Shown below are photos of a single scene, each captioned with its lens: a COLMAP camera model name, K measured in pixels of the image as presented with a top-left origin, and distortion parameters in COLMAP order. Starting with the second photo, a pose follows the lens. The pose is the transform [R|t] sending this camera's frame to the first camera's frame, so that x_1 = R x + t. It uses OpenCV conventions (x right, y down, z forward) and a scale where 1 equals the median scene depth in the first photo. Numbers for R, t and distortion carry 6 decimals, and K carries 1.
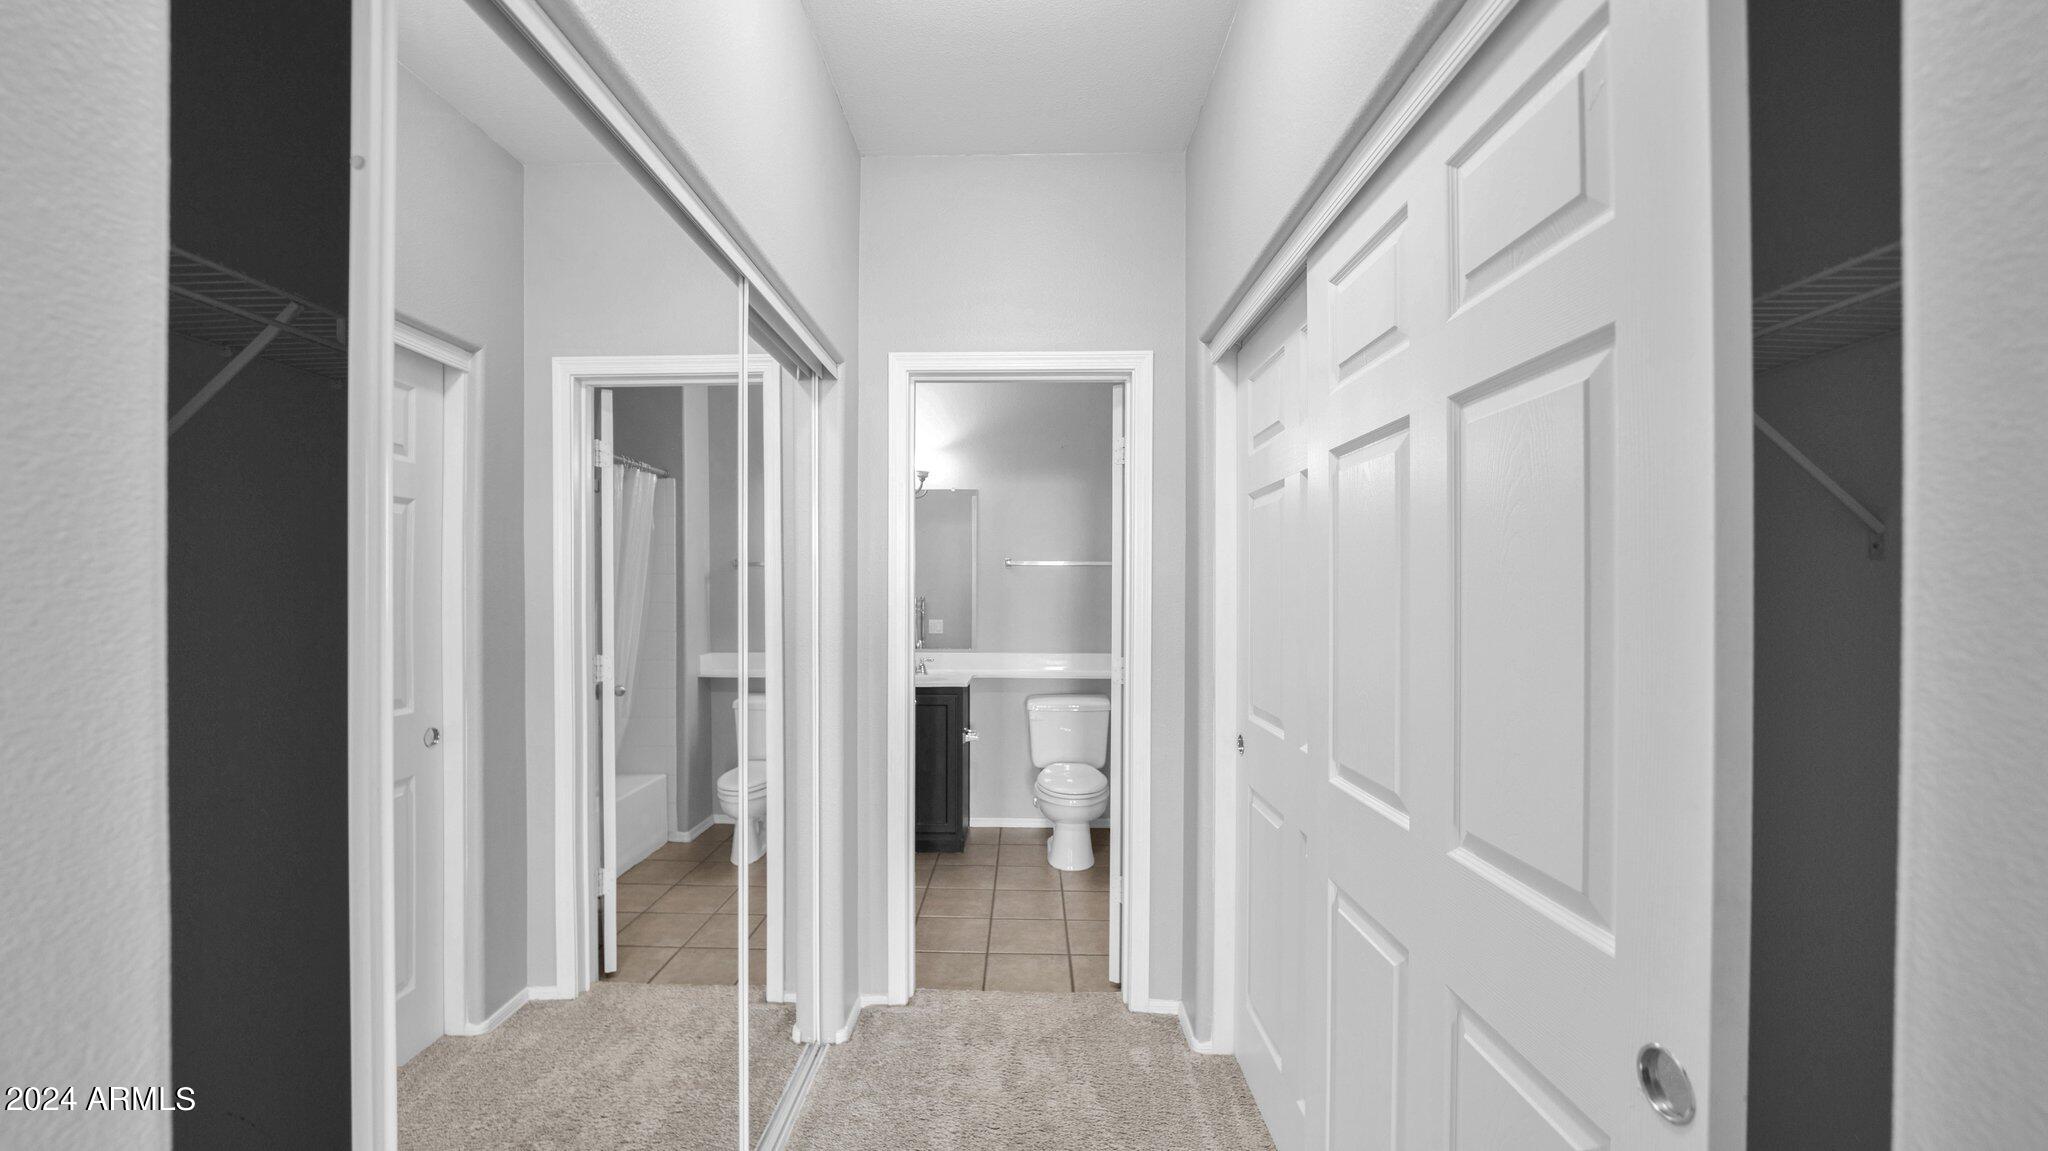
lens RADIAL K [[751.8, 0, 1014.3], [0, 751.8, 584.3], [0, 0, 1]] dist [-0.018997, -0.000132]
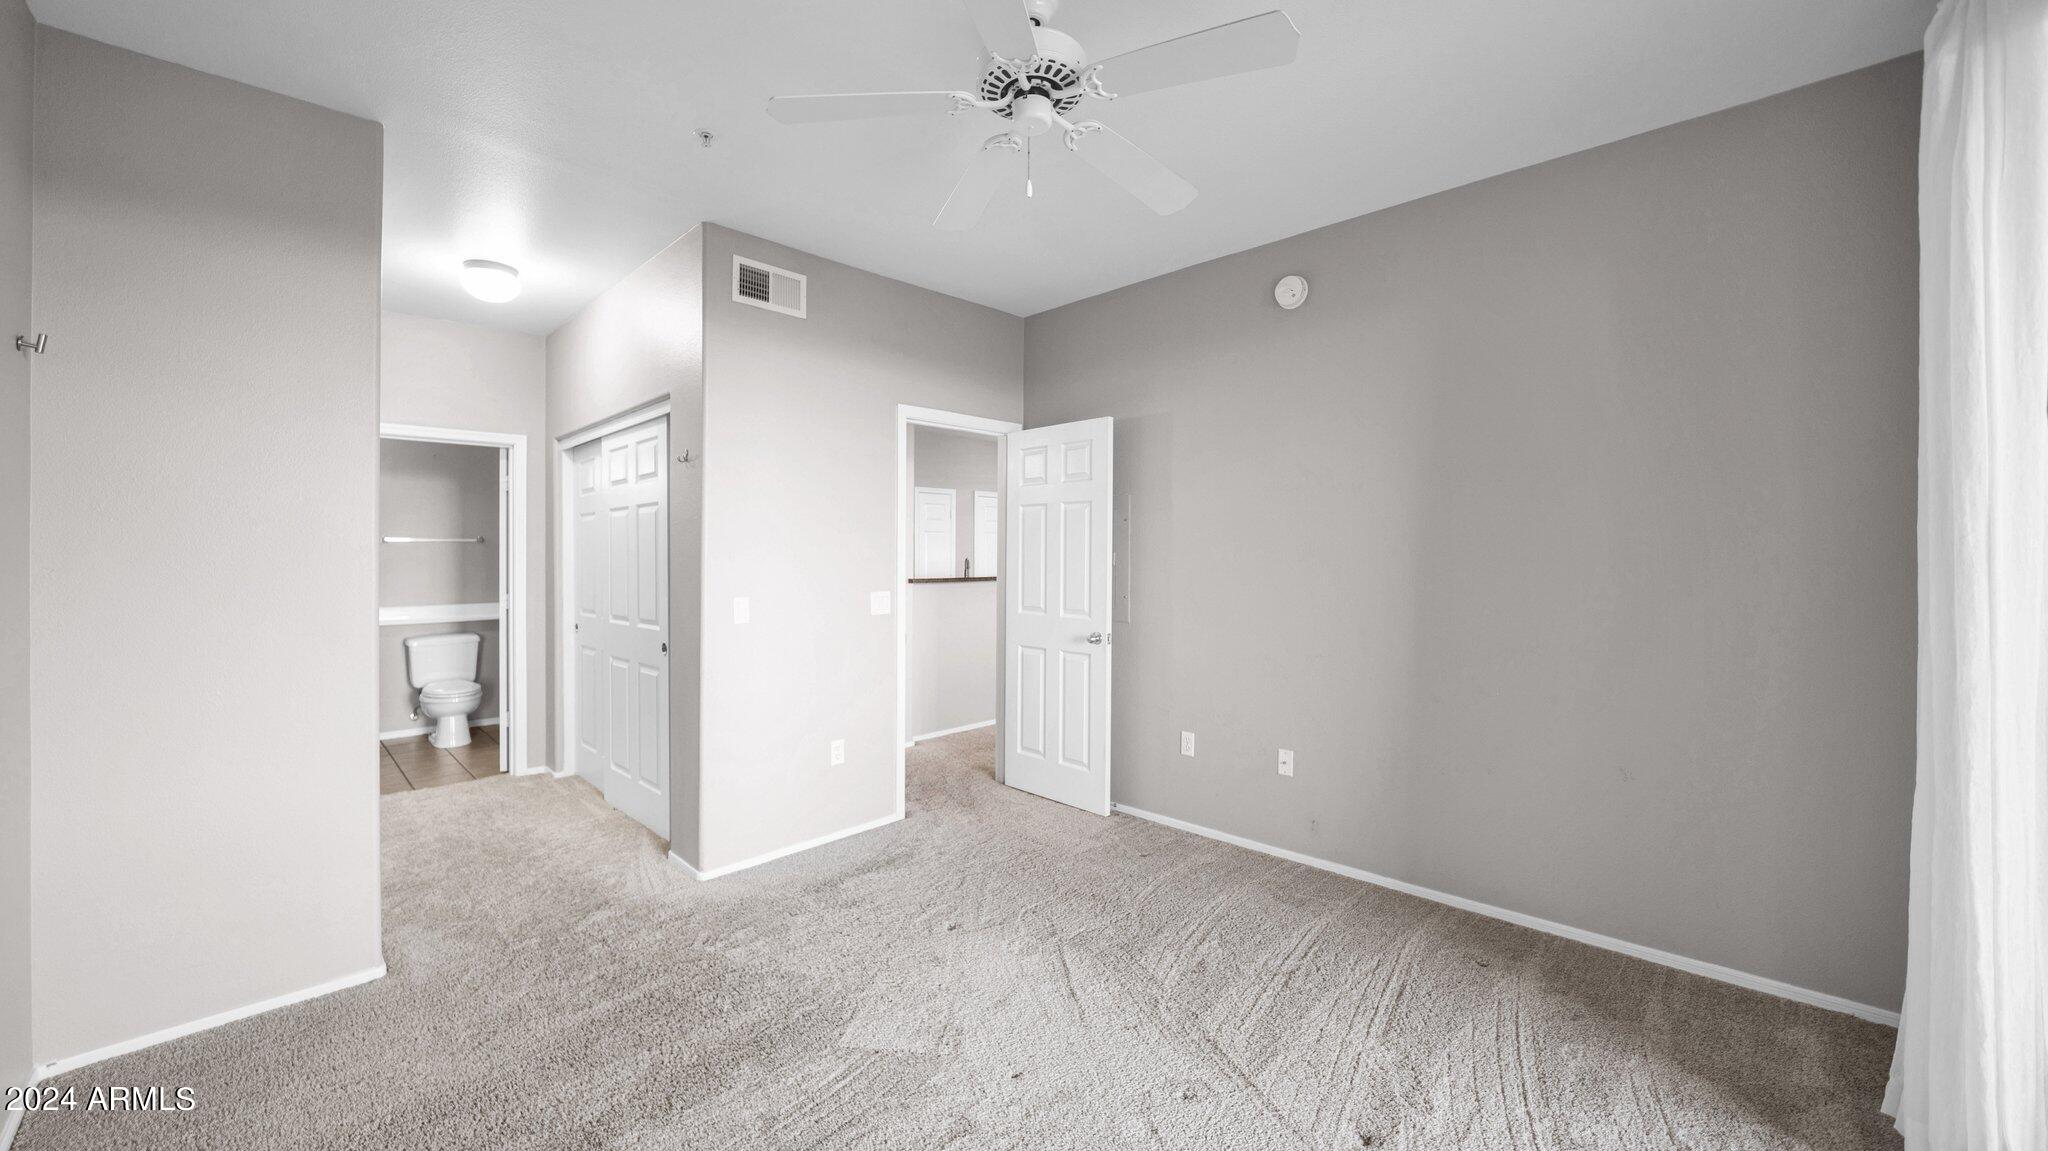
lens RADIAL K [[748.0, 0, 1012.7], [0, 748.0, 565.6], [0, 0, 1]] dist [-0.015271, 0.000136]
pose [[0.685849, -0.008394, 0.727696, -0.389477], [0.000265, 0.999936, 0.011284, 0.006363], [-0.727744, -0.007546, 0.685807, -1.362265]]
